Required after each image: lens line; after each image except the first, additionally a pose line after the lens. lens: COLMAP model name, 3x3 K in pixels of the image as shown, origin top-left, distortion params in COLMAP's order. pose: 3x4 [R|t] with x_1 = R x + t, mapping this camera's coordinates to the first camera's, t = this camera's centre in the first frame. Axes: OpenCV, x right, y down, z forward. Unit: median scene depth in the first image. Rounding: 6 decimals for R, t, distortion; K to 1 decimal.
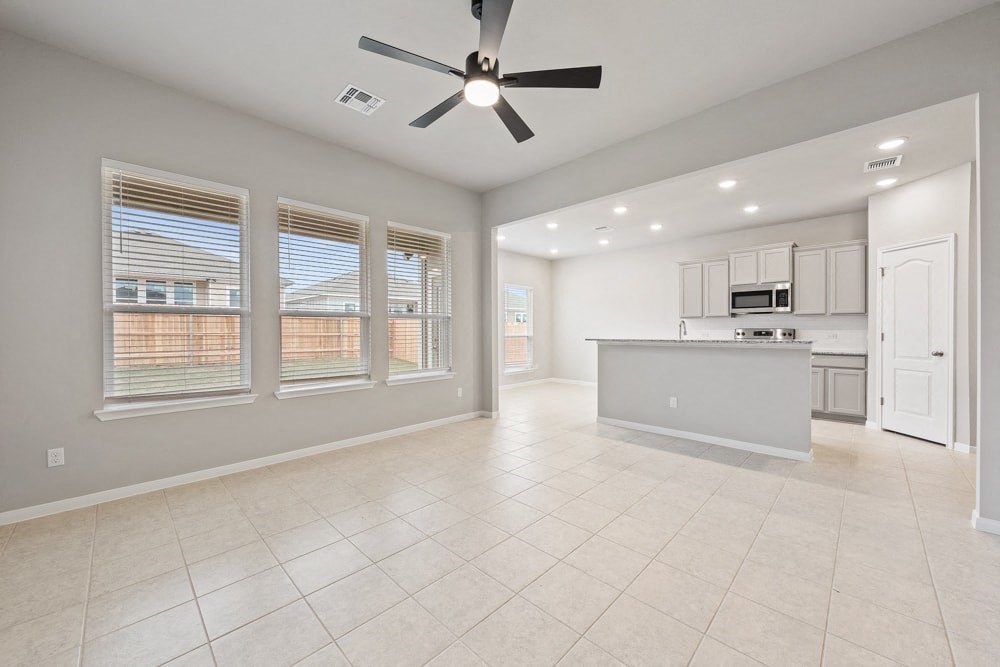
lens RADIAL K [[374.7, 0, 525.4], [0, 374.7, 332.9], [0, 0, 1]] dist [0.000533, 0.000083]
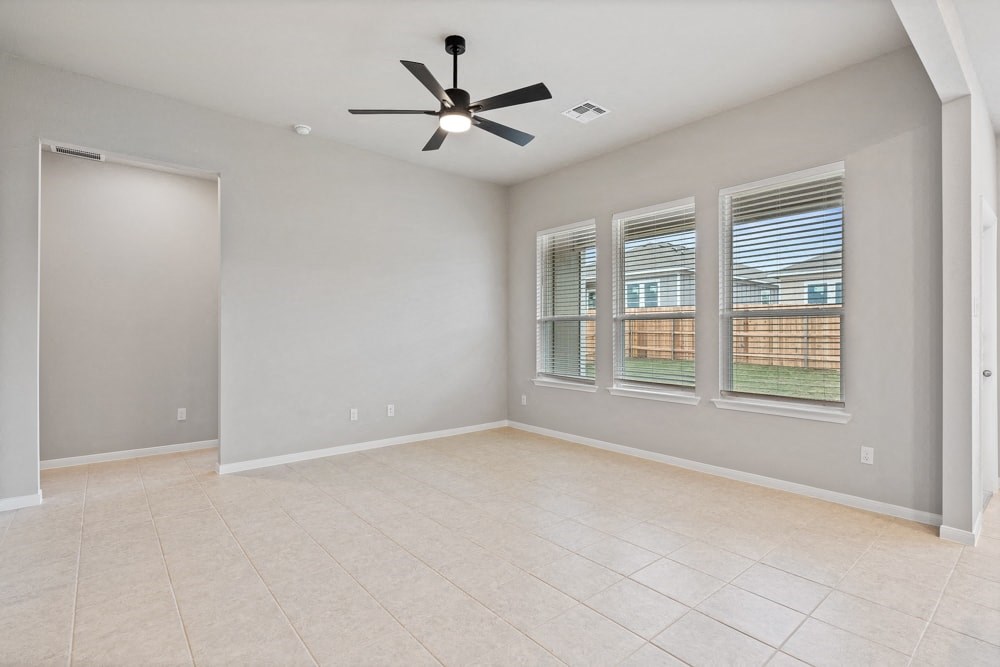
lens RADIAL K [[471.6, 0, 502.6], [0, 471.6, 329.5], [0, 0, 1]] dist [-0.000019, 0.000156]
pose [[-0.129181, -0.002459, -0.991618, 0.519325], [-0.010169, 0.999948, -0.001155, -0.008585], [0.991569, 0.009935, -0.129199, 0.562120]]
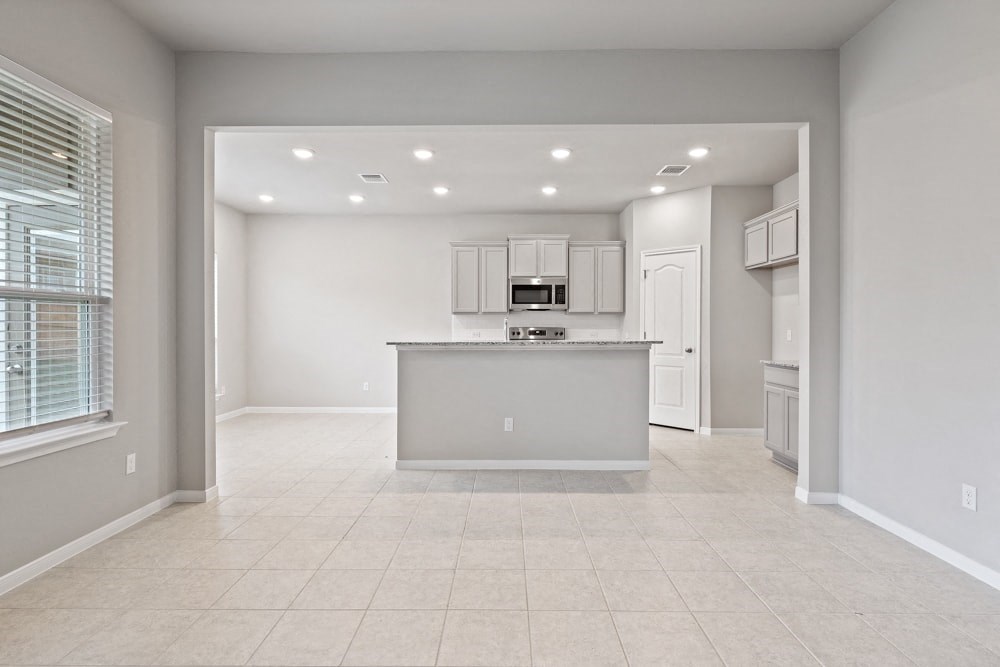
lens RADIAL K [[471.6, 0, 502.6], [0, 471.6, 329.5], [0, 0, 1]] dist [-0.000019, 0.000156]
pose [[0.748687, 0.000802, 0.662923, -0.210108], [0.003288, 0.999982, -0.004923, -0.001342], [-0.662916, 0.005866, 0.748671, 0.253308]]
